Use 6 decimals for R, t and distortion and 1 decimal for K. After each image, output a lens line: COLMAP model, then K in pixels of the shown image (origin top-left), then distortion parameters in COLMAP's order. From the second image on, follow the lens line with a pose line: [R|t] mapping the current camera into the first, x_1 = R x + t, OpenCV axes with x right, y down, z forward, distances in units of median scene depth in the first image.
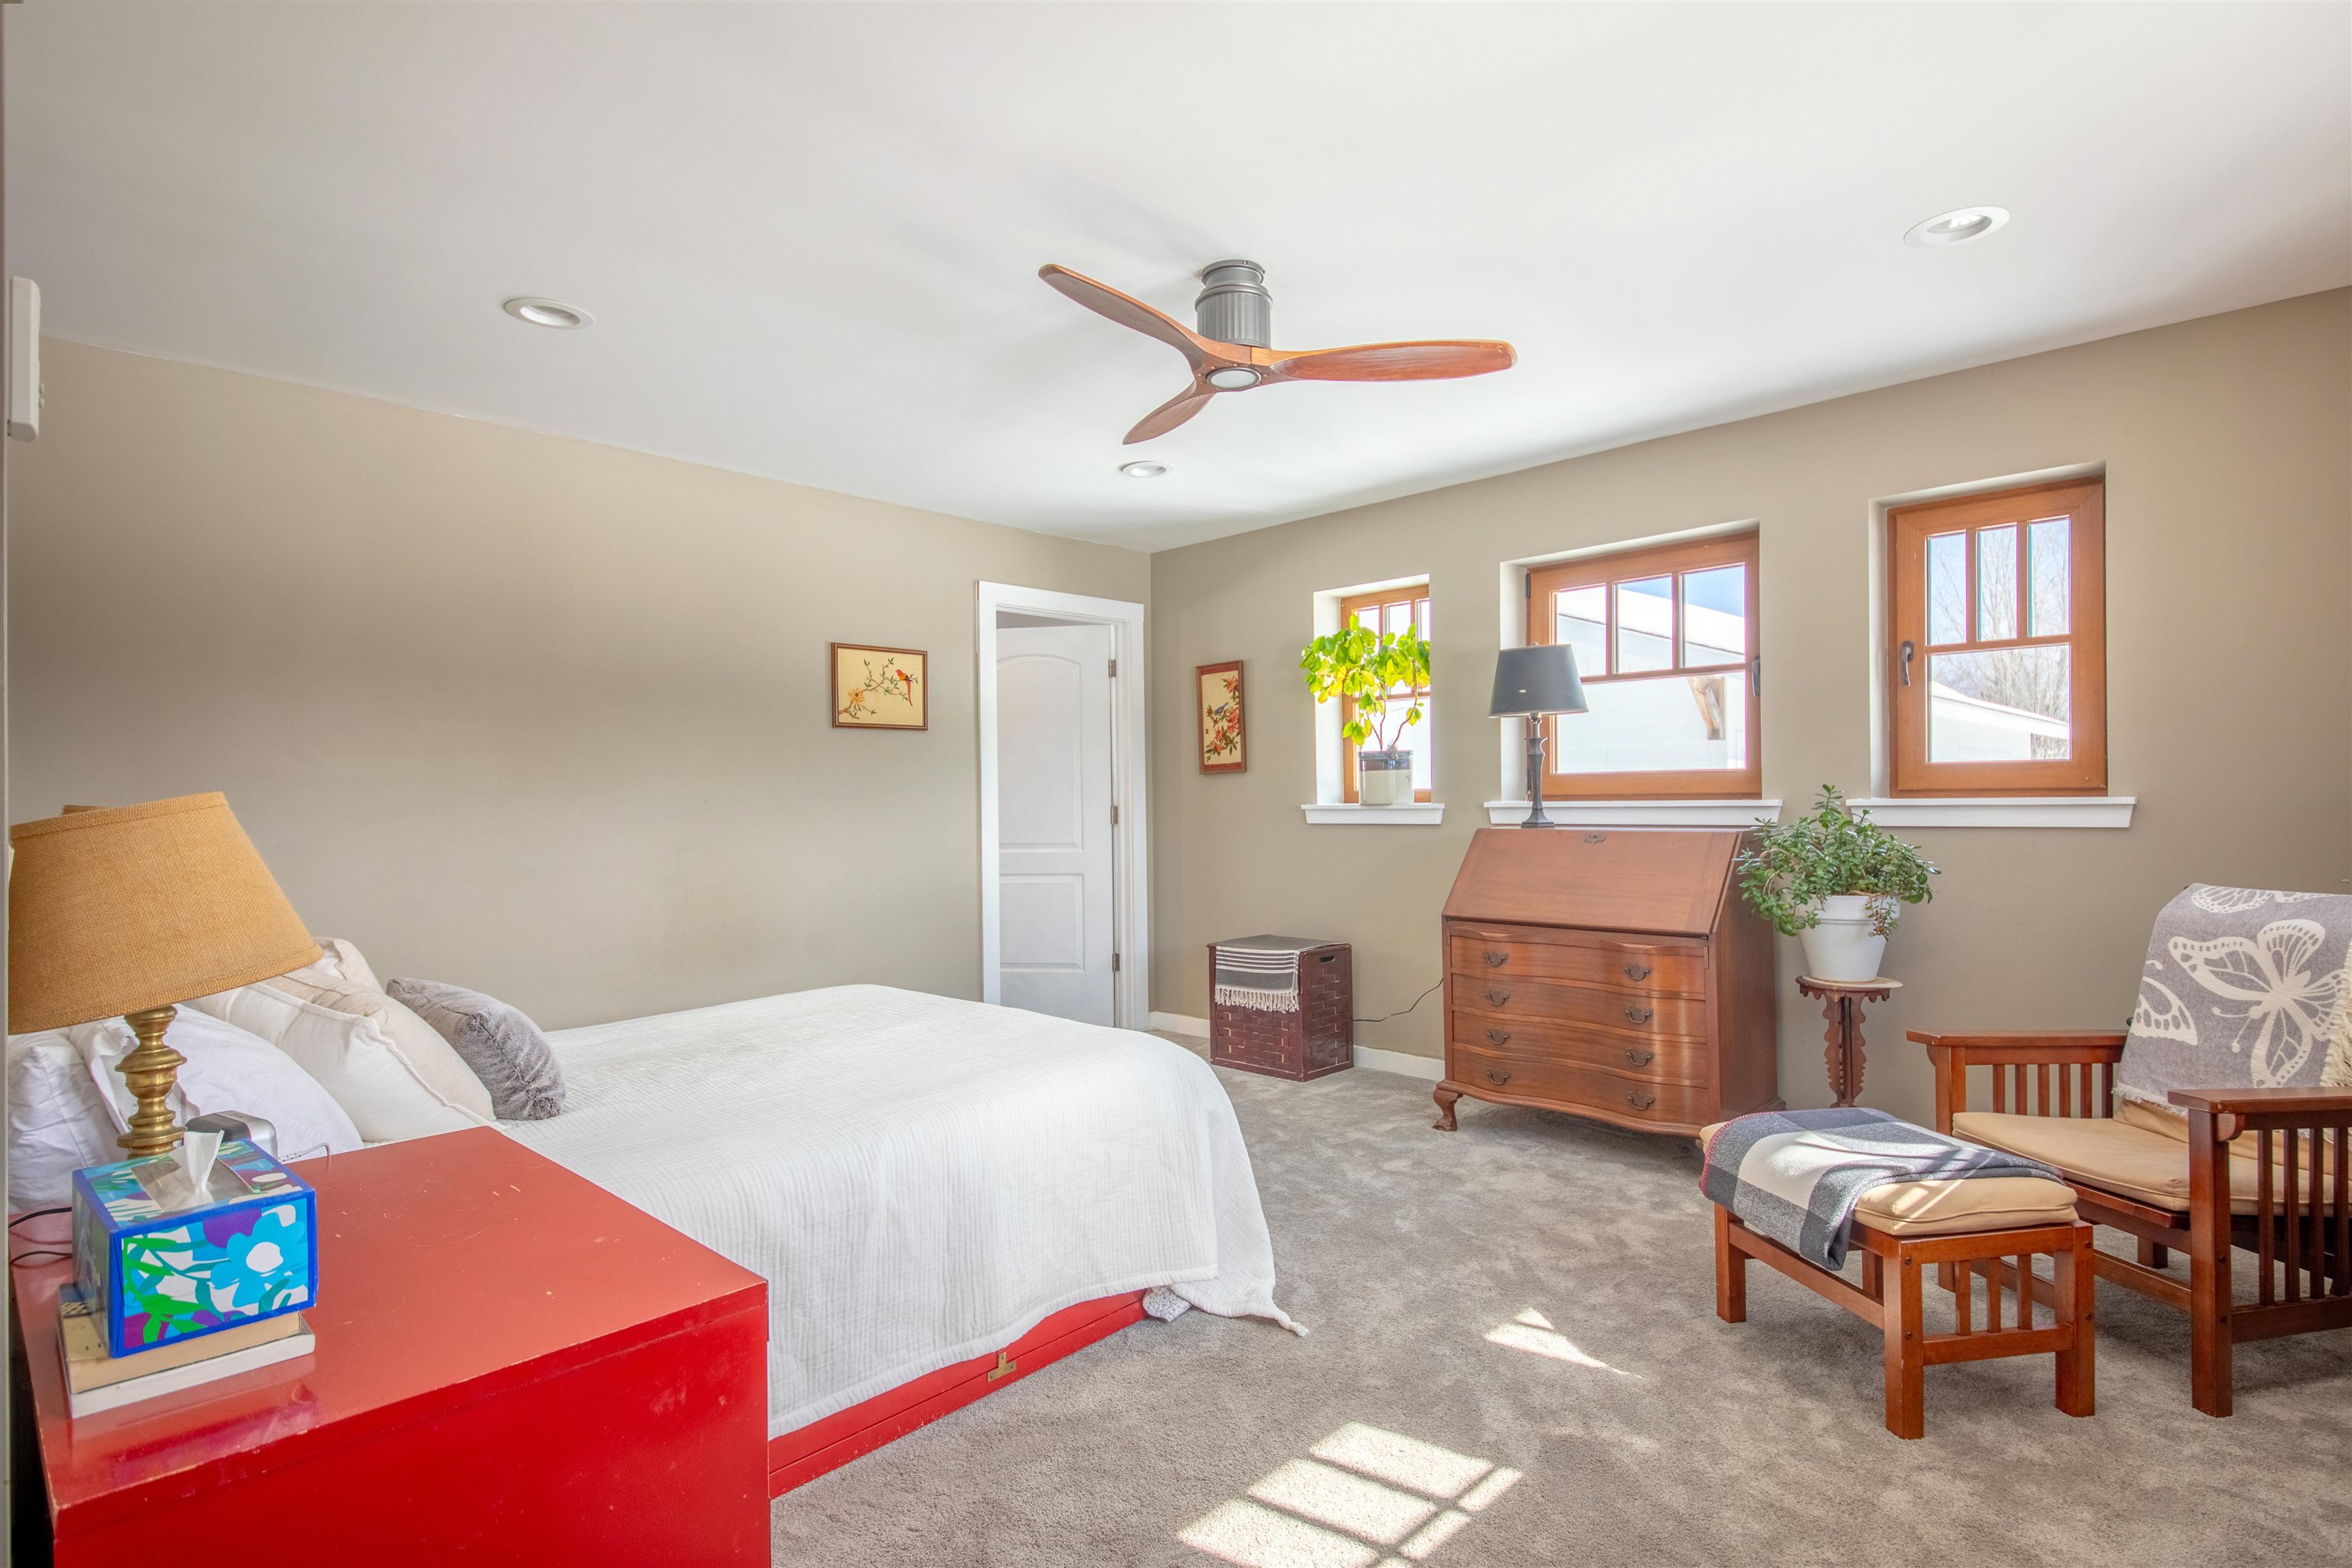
lens RADIAL K [[1205.1, 0, 1176.0], [0, 1205.1, 784.0], [0, 0, 1]] dist [0.002642, 0.000233]
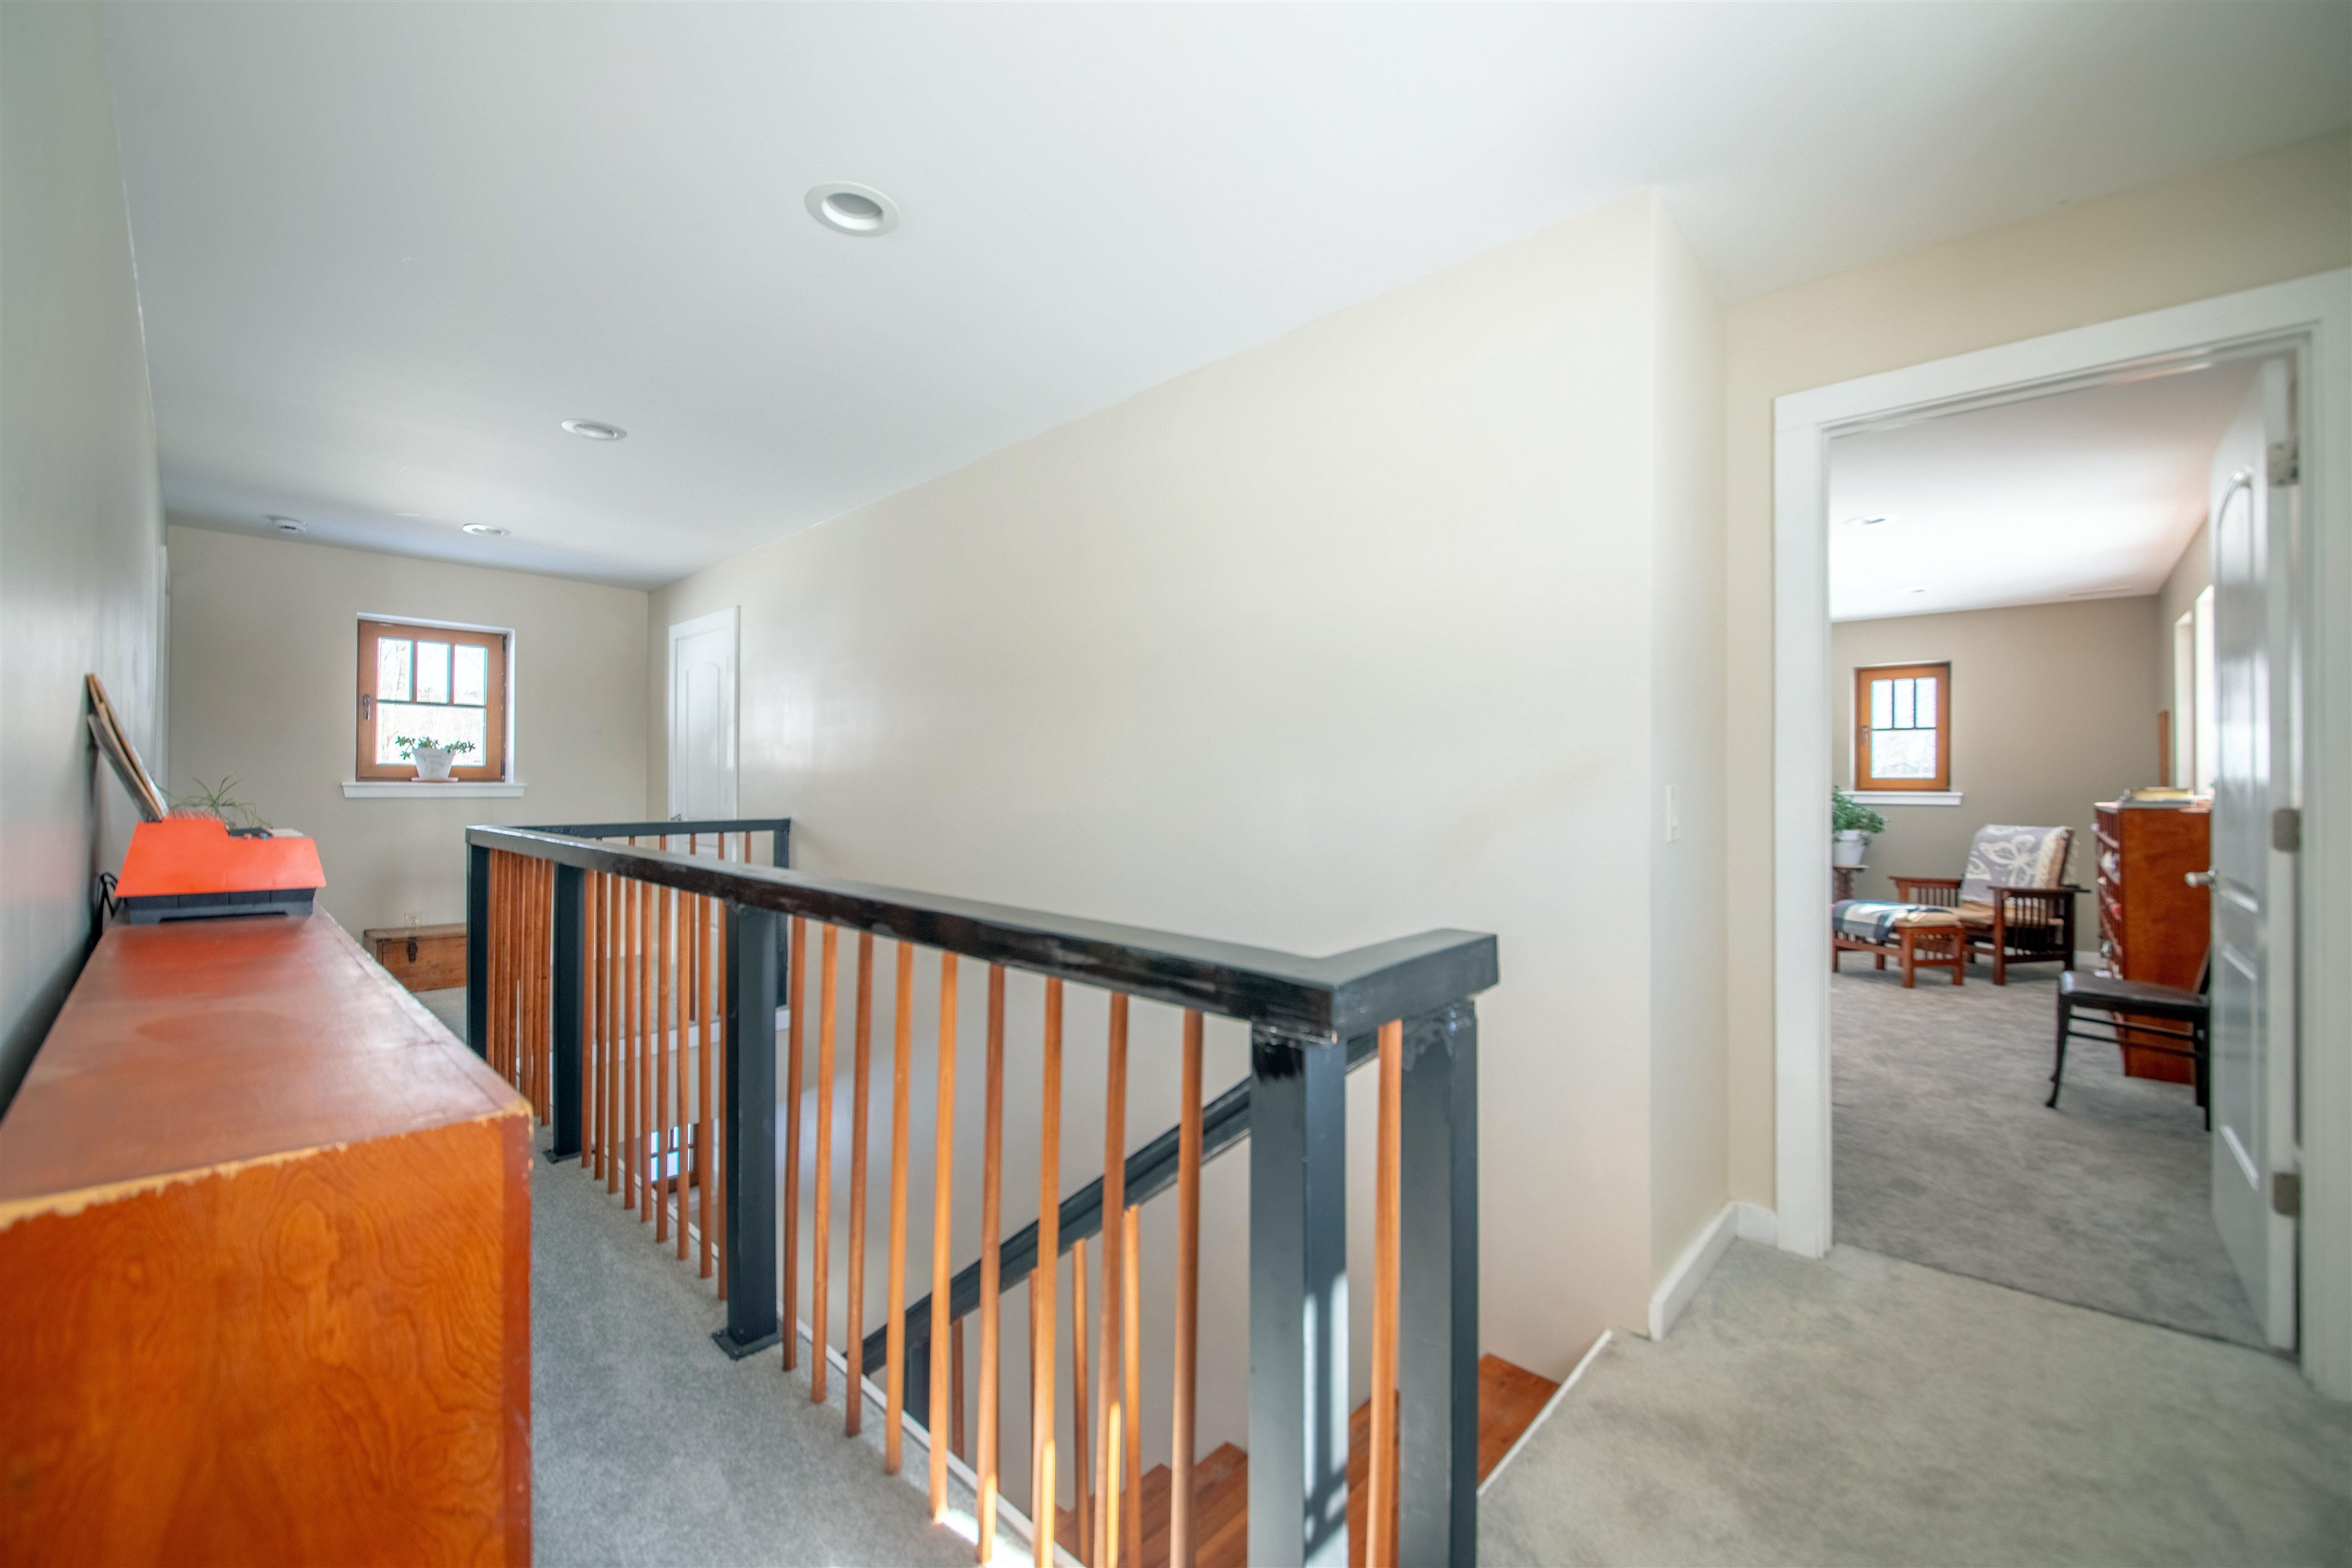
lens RADIAL K [[938.9, 0, 1176.0], [0, 938.9, 784.0], [0, 0, 1]] dist [-0.008927, -0.000025]
pose [[0.999348, 0.013200, 0.033610, -0.997116], [-0.013650, 0.999820, 0.013206, -0.011623], [-0.033429, -0.013656, 0.999348, -0.980464]]
